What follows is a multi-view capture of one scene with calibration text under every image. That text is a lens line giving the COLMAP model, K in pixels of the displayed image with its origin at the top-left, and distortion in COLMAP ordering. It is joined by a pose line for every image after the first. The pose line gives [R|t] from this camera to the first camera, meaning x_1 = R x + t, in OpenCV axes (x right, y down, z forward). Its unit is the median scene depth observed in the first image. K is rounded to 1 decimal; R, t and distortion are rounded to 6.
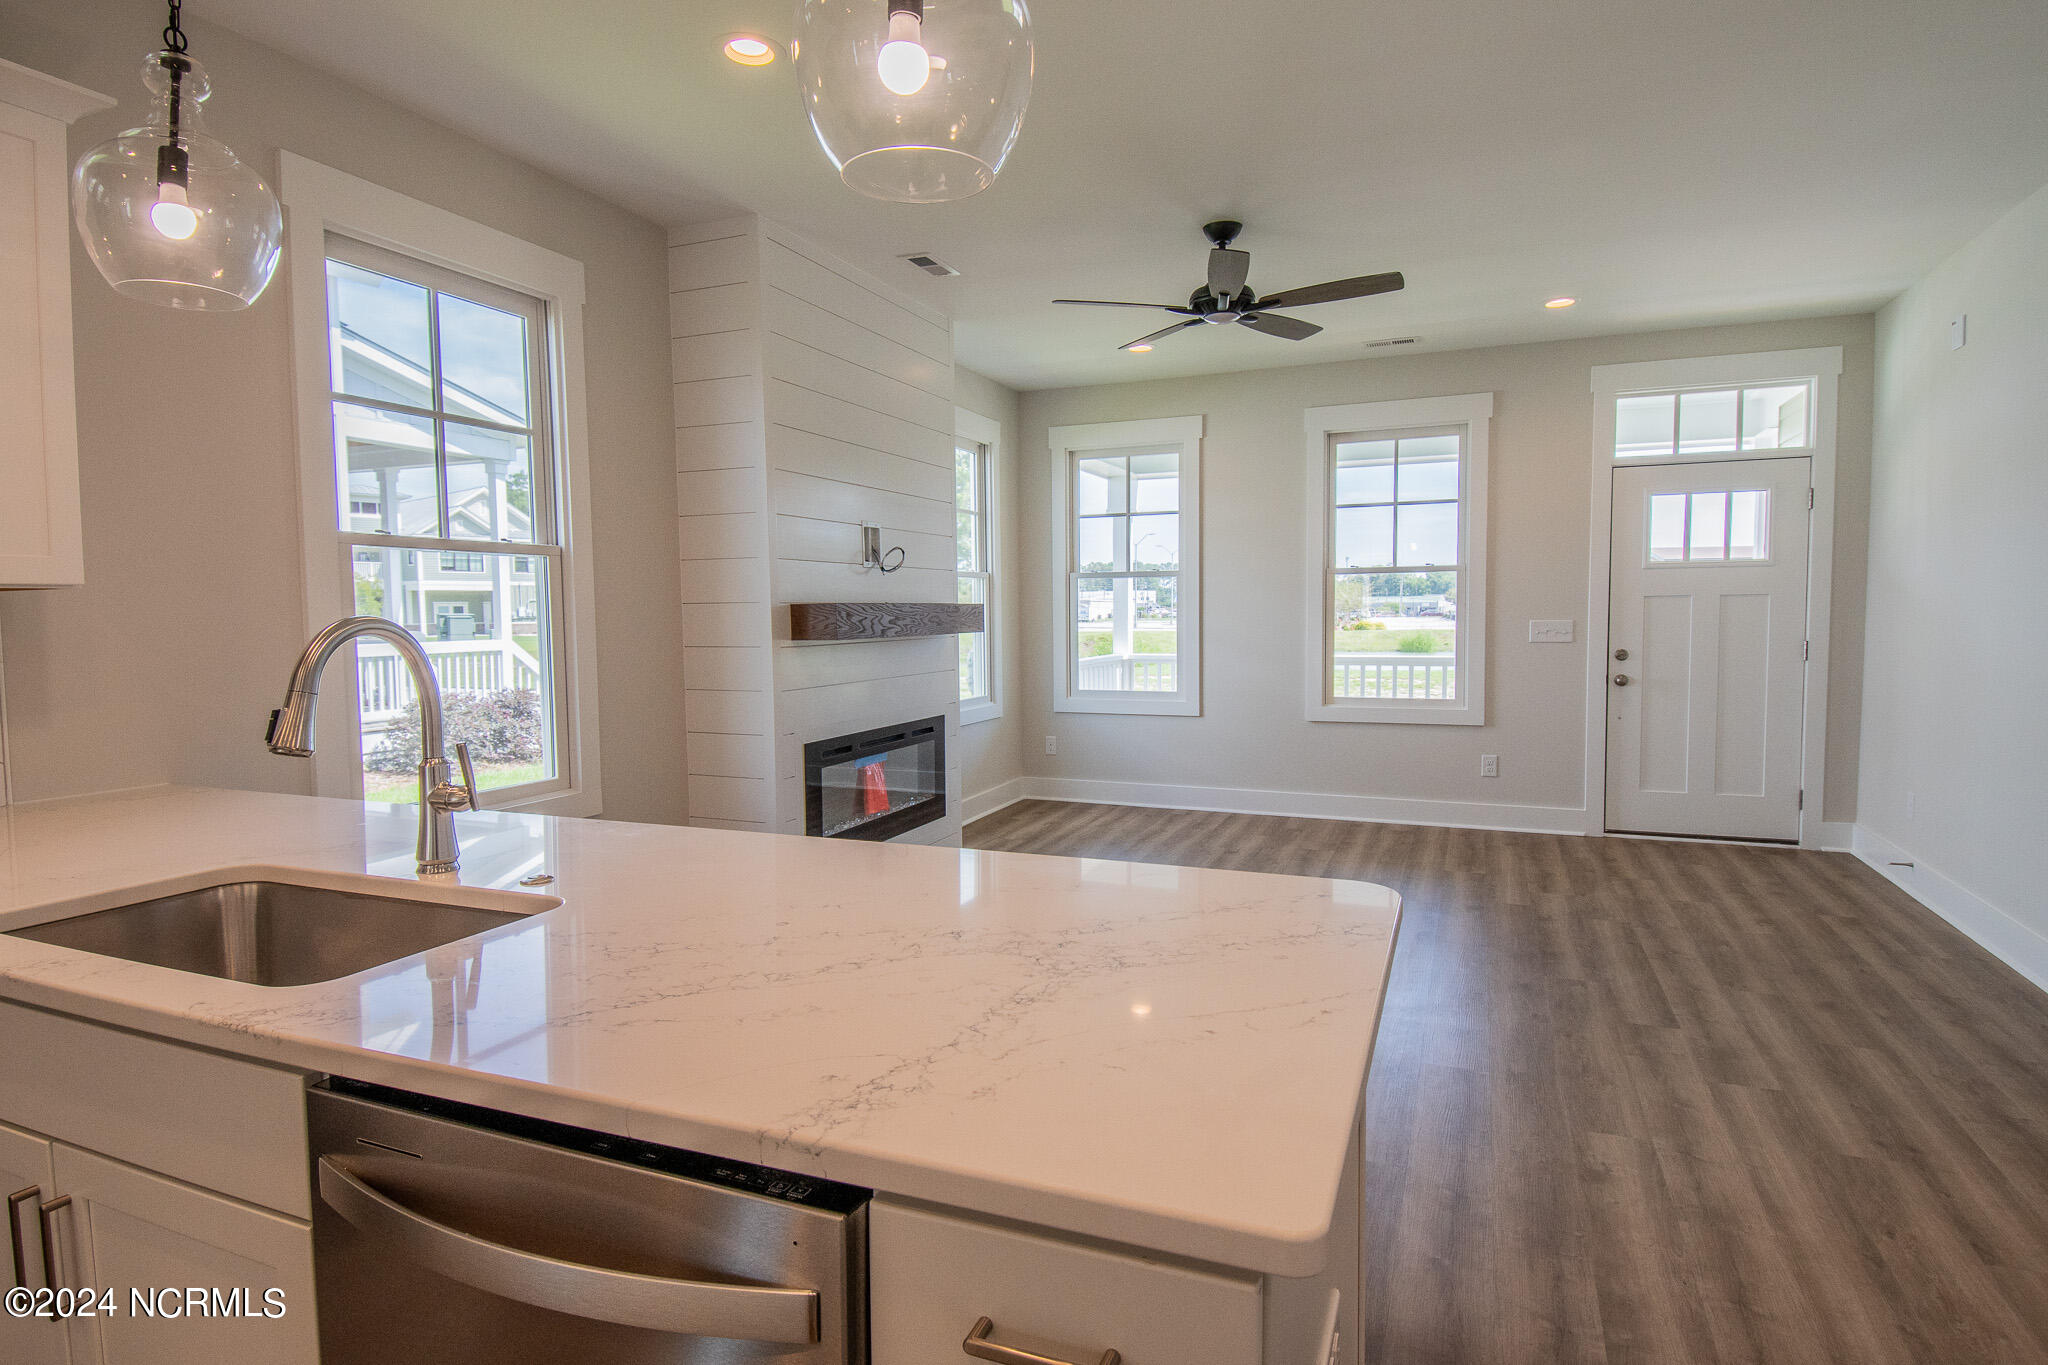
lens RADIAL K [[1095.5, 0, 1033.3], [0, 1095.5, 682.0], [0, 0, 1]] dist [0.050283, -0.052180]
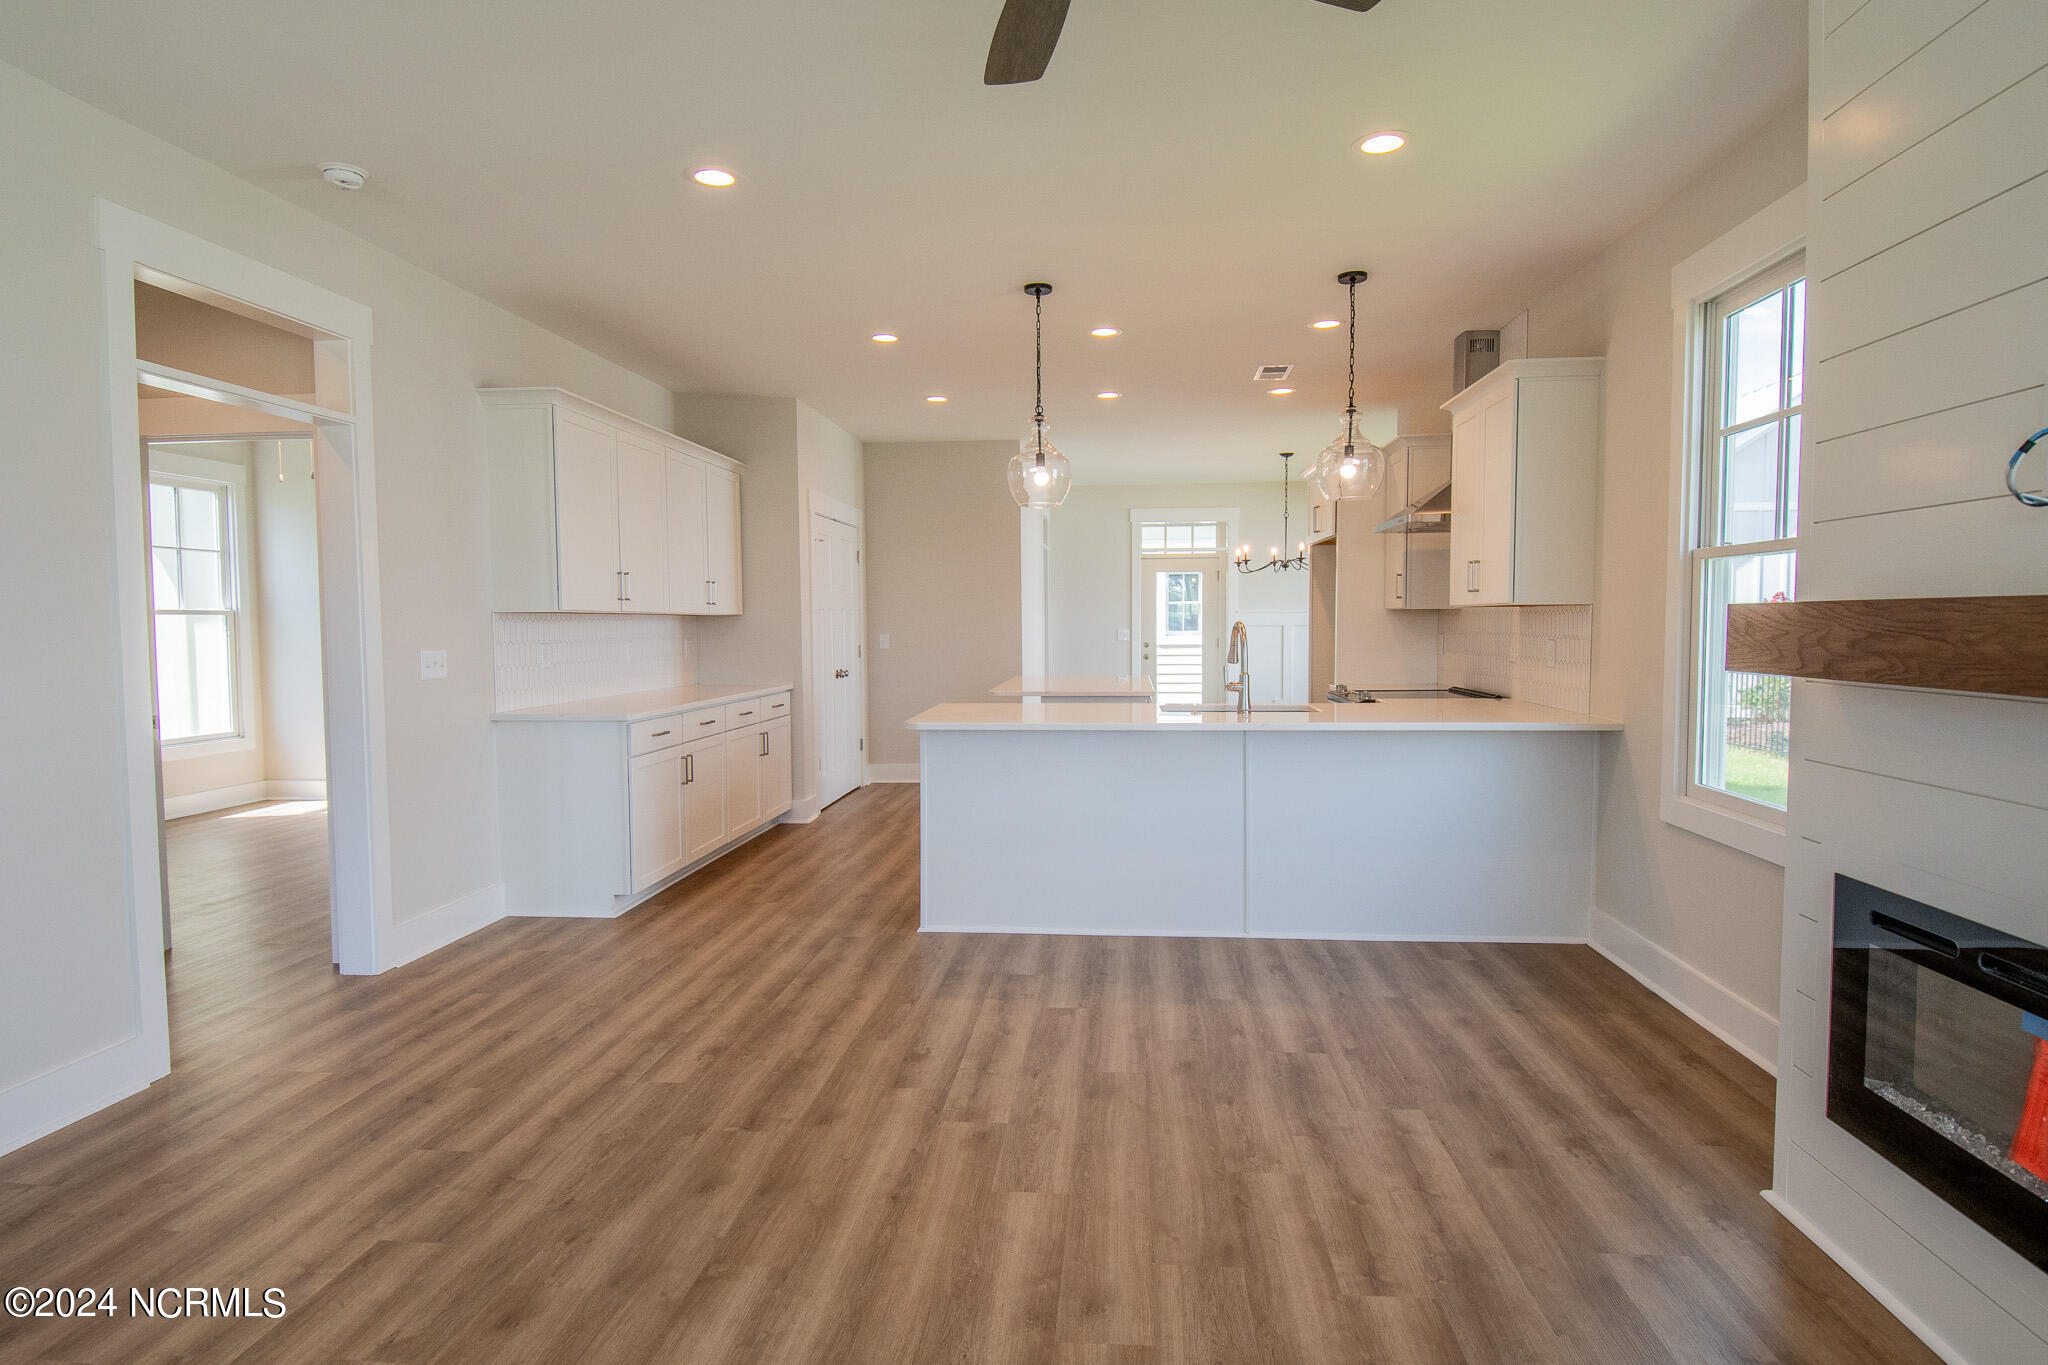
lens RADIAL K [[1095.5, 0, 1033.3], [0, 1095.5, 682.0], [0, 0, 1]] dist [0.050283, -0.052180]
pose [[-0.955771, 0.029171, -0.292662, 0.225967], [-0.006084, 0.992895, 0.118836, -0.069134], [0.294050, 0.115361, -0.948803, 1.016479]]
